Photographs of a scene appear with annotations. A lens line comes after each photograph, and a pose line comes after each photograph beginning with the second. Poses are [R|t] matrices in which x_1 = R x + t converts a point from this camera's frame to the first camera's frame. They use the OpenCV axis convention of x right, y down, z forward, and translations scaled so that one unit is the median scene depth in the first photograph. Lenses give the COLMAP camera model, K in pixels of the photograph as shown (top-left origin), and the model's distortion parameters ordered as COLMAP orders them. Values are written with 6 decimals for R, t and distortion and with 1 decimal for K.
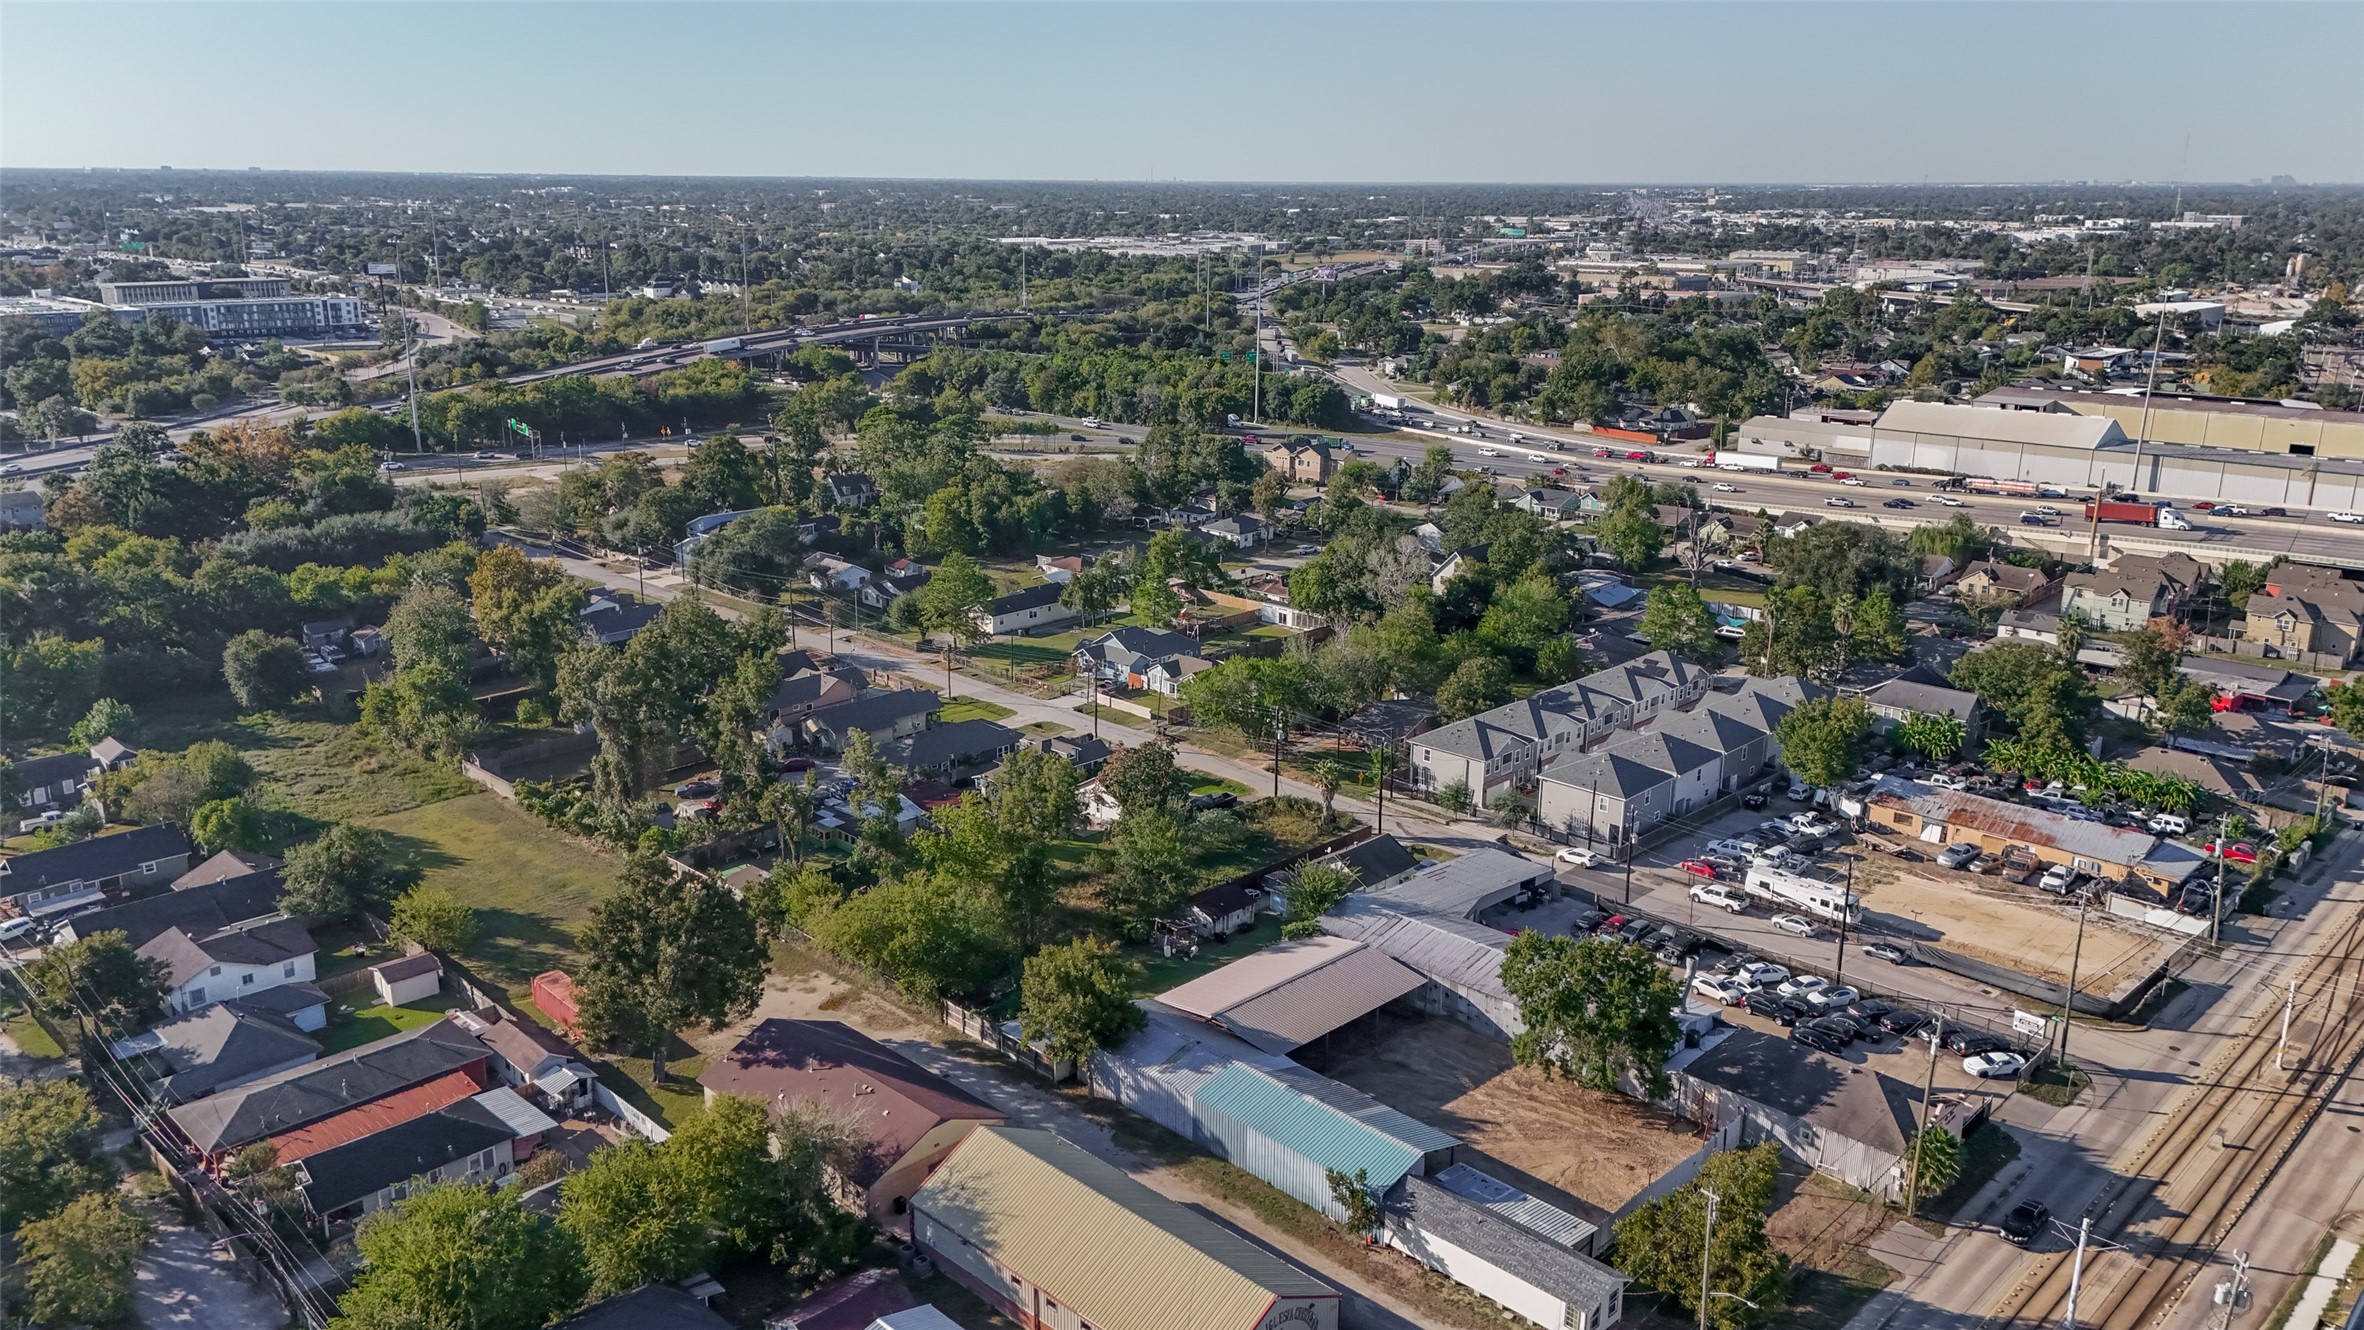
lens RADIAL K [[1734.2, 0, 1182.0], [0, 1734.2, 665.0], [0, 0, 1]] dist [0.096820, -0.098552]
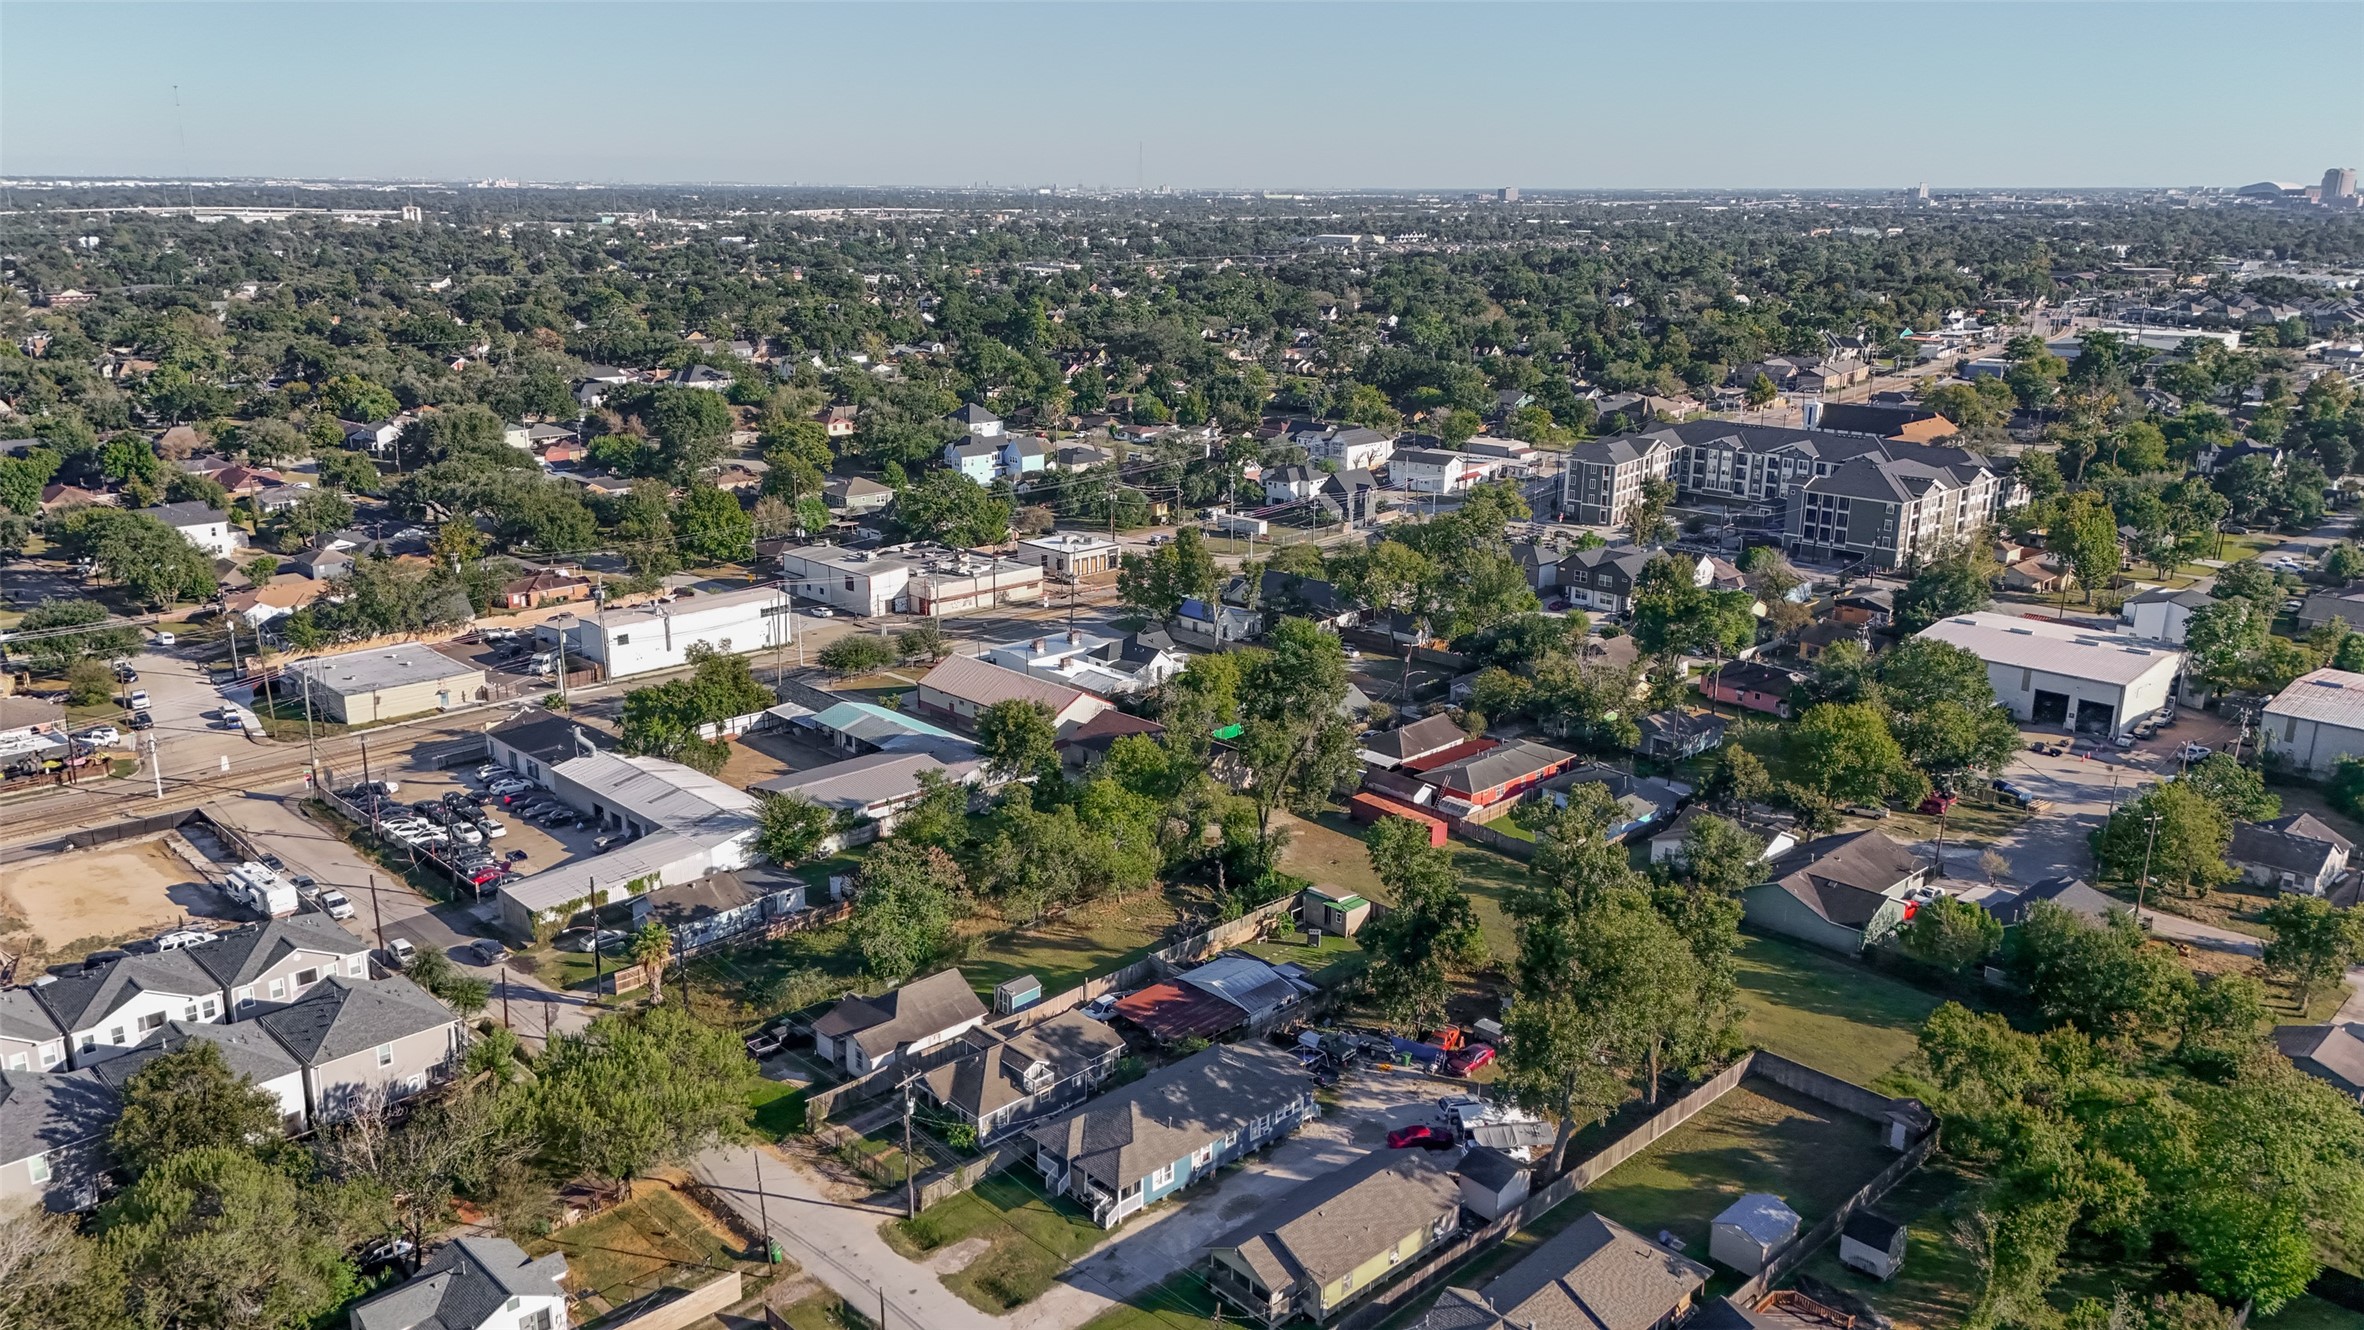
lens RADIAL K [[1735.7, 0, 1212.4], [0, 1735.7, 676.0], [0, 0, 1]] dist [0.066830, -0.098443]
pose [[-0.999855, -0.016990, 0.000722, -0.155078], [-0.014125, 0.853400, 0.521065, -0.434564], [-0.009469, 0.520979, -0.853517, 1.575438]]
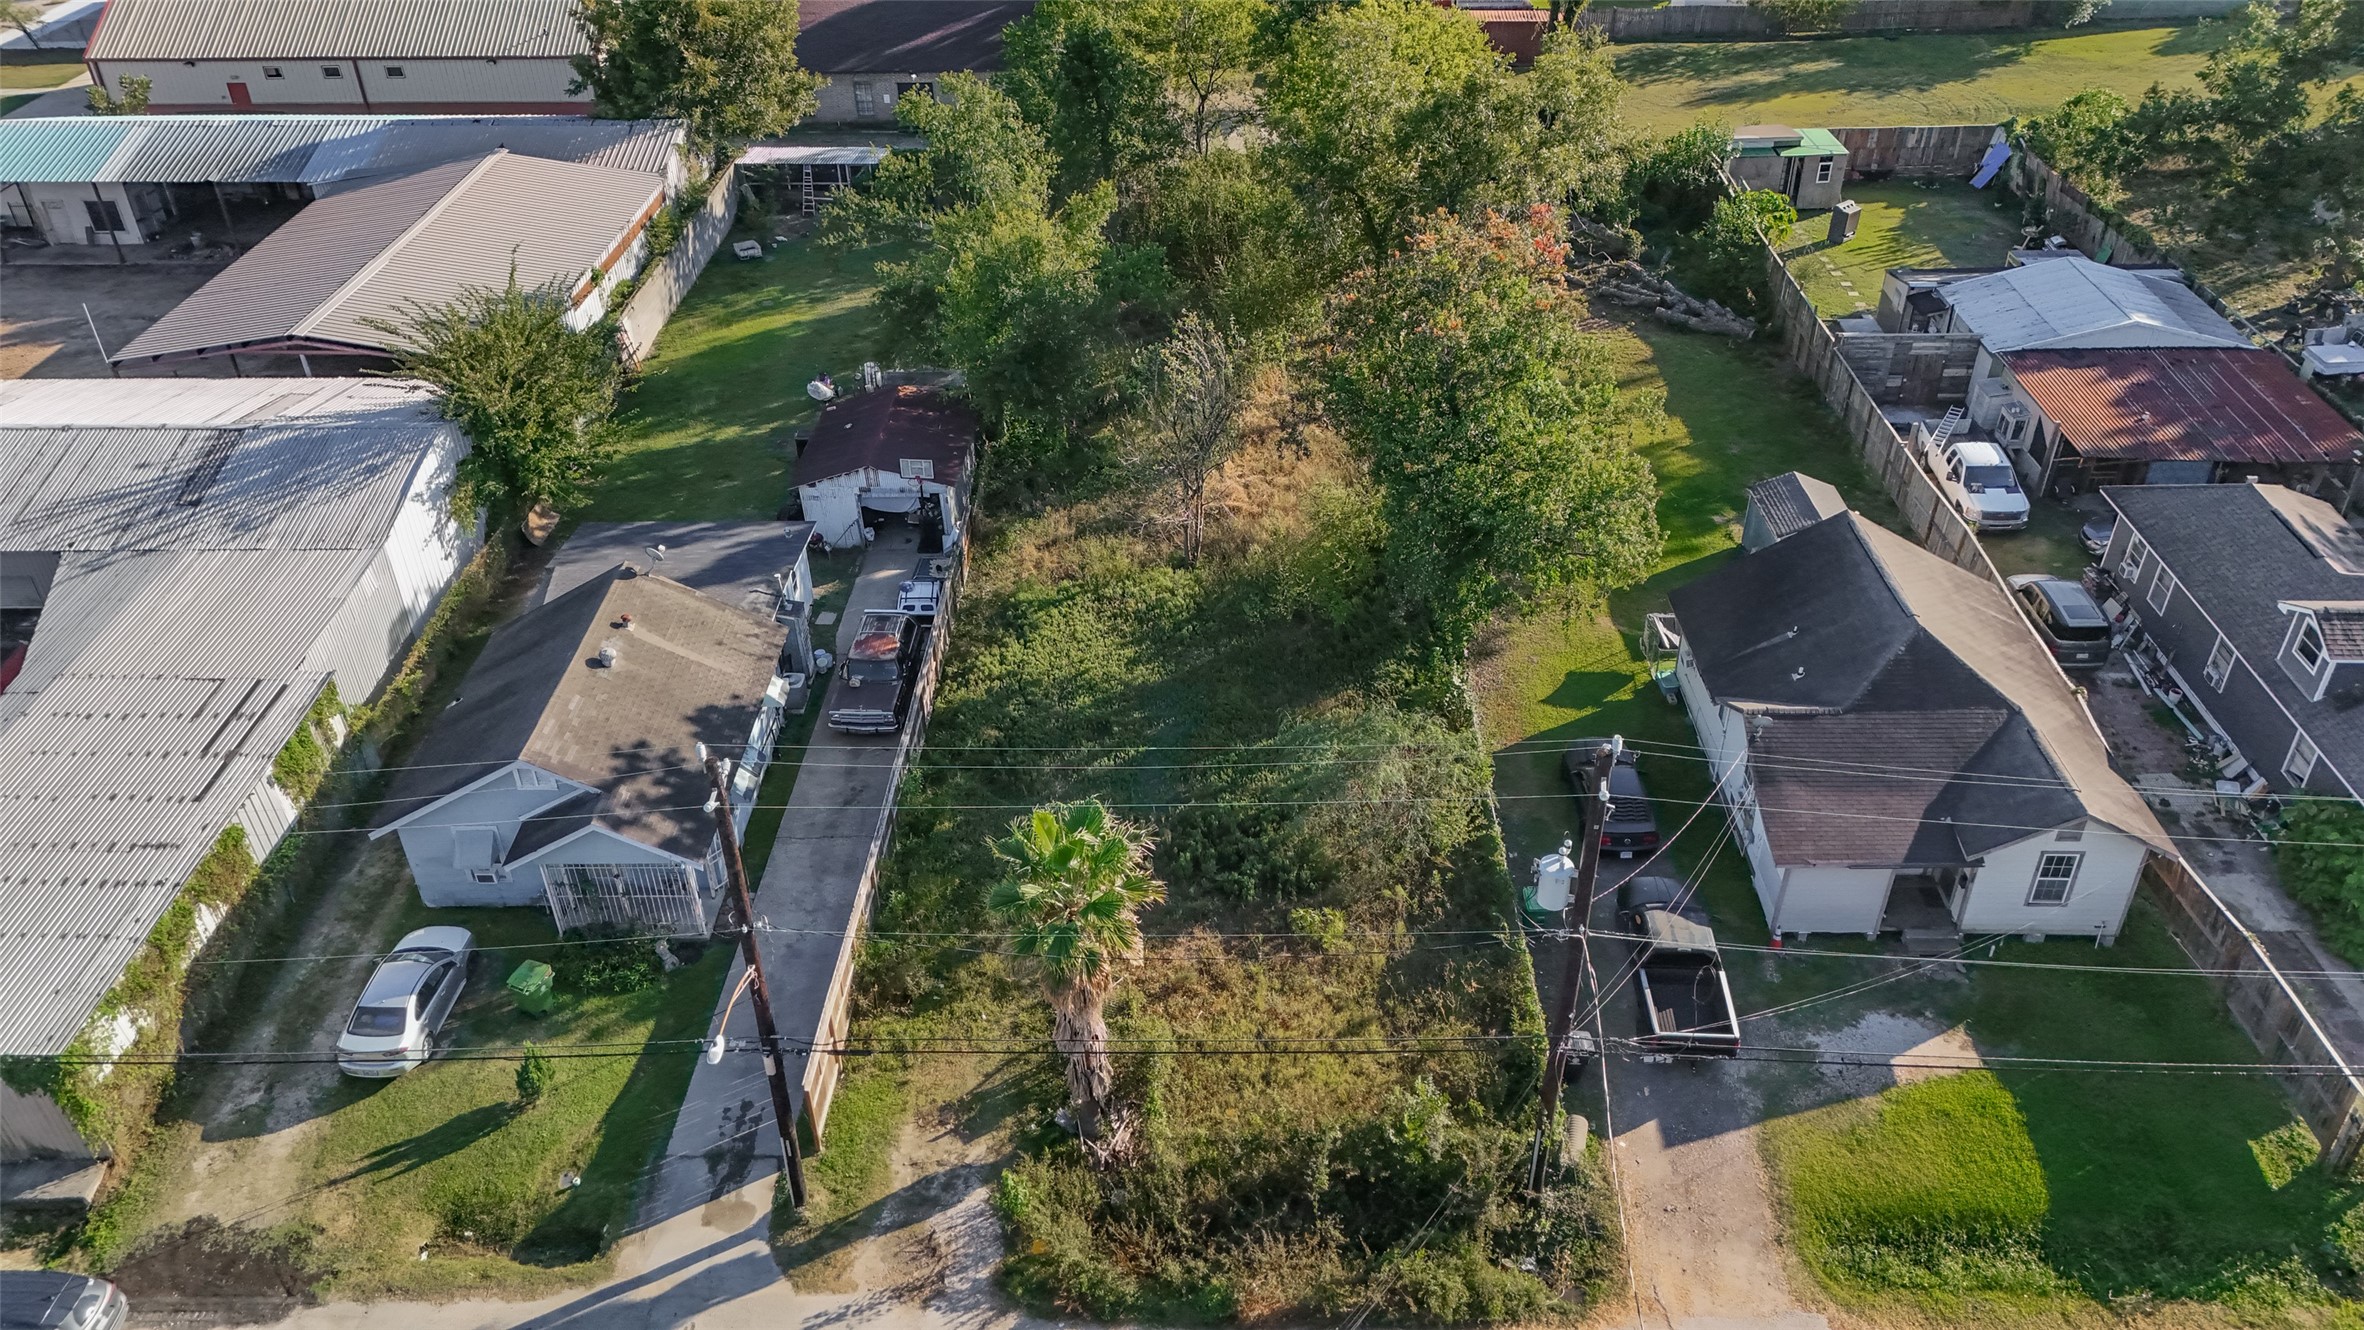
lens RADIAL K [[1734.2, 0, 1182.0], [0, 1734.2, 665.0], [0, 0, 1]] dist [0.096820, -0.098552]
pose [[-0.730722, 0.403968, -0.550323, 0.158596], [-0.168416, 0.674538, 0.718773, -0.078781], [0.661575, 0.617906, -0.424865, 1.052952]]
